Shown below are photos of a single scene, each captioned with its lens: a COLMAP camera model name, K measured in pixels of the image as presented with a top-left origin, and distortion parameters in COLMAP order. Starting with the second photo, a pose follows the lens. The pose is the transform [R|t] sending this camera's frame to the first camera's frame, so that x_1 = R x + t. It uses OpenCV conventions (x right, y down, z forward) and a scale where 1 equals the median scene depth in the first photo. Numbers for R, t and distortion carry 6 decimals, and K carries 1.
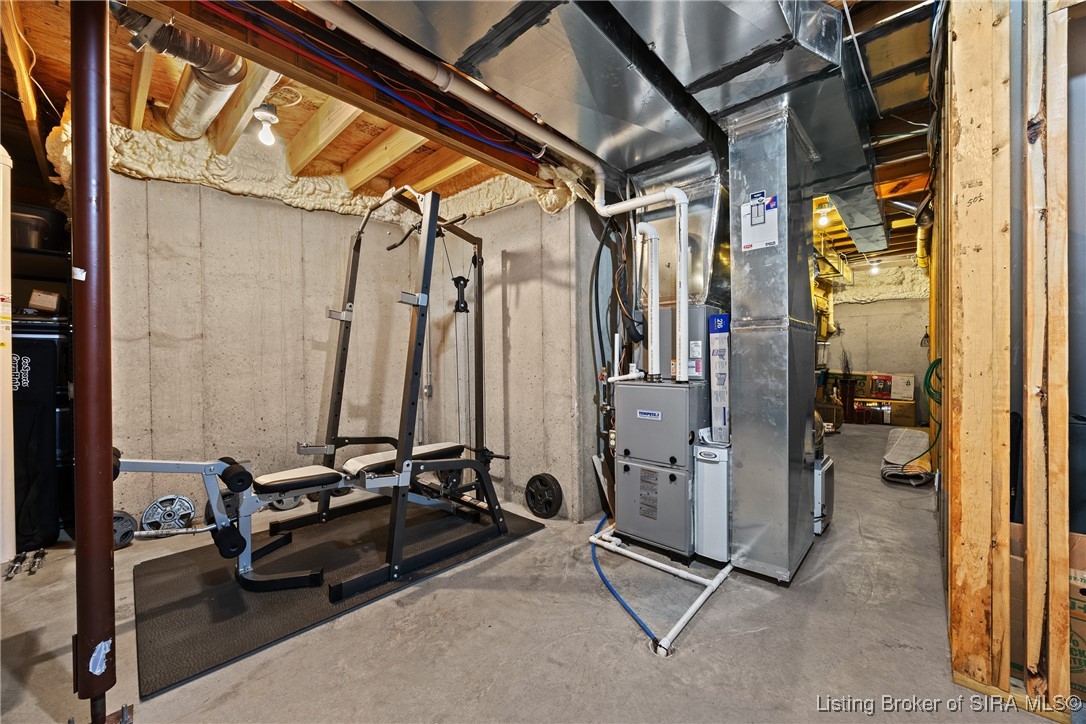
lens RADIAL K [[419.1, 0, 543.7], [0, 419.1, 360.4], [0, 0, 1]] dist [0.001959, -0.000210]
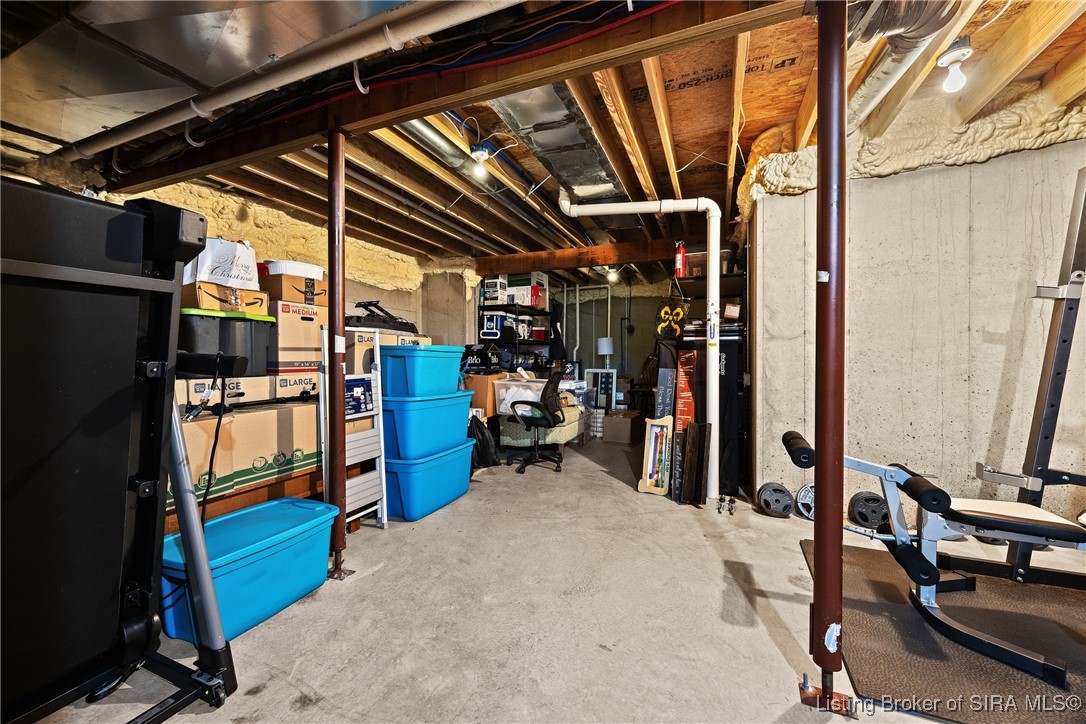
lens RADIAL K [[419.1, 0, 542.2], [0, 419.1, 359.2], [0, 0, 1]] dist [0.001959, -0.000210]
pose [[0.336887, 0.012581, -0.941461, -0.123348], [-0.006773, 0.999917, 0.010939, 0.000225], [0.941521, 0.002691, 0.336944, -0.018877]]
